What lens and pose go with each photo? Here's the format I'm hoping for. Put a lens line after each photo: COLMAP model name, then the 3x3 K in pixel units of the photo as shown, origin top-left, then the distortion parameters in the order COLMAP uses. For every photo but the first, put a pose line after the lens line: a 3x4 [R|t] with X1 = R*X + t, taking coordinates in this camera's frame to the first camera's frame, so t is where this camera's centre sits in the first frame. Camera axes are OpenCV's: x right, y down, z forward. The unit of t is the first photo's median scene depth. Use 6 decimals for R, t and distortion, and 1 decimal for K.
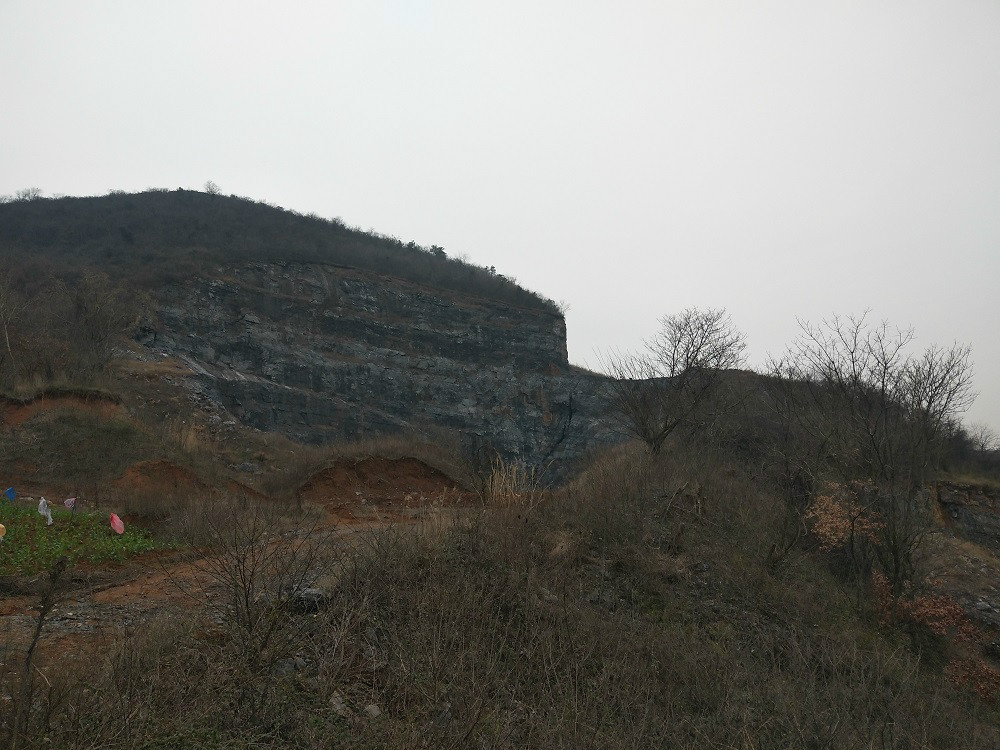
lens RADIAL K [[777.6, 0, 505.8], [0, 777.6, 373.6], [0, 0, 1]] dist [0.121293, -0.155202]
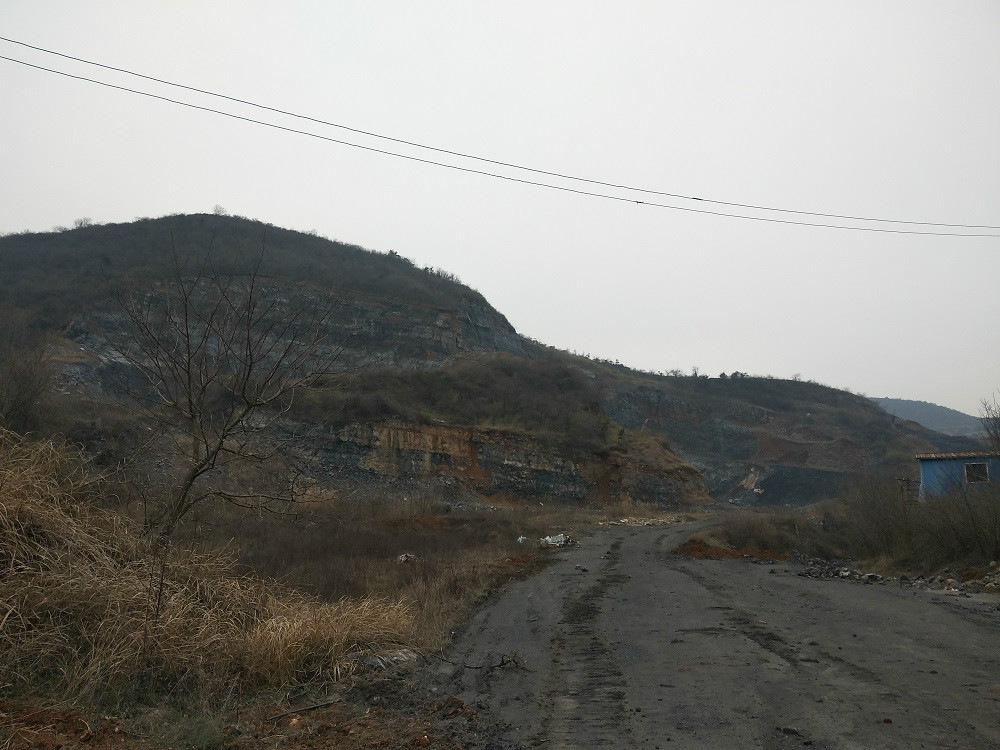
lens RADIAL K [[777.6, 0, 505.8], [0, 777.6, 373.6], [0, 0, 1]] dist [0.121293, -0.155202]
pose [[0.983861, -0.011894, -0.178538, 0.407230], [0.015479, 0.999705, 0.018698, 0.004070], [0.178263, -0.021160, 0.983755, -0.192988]]
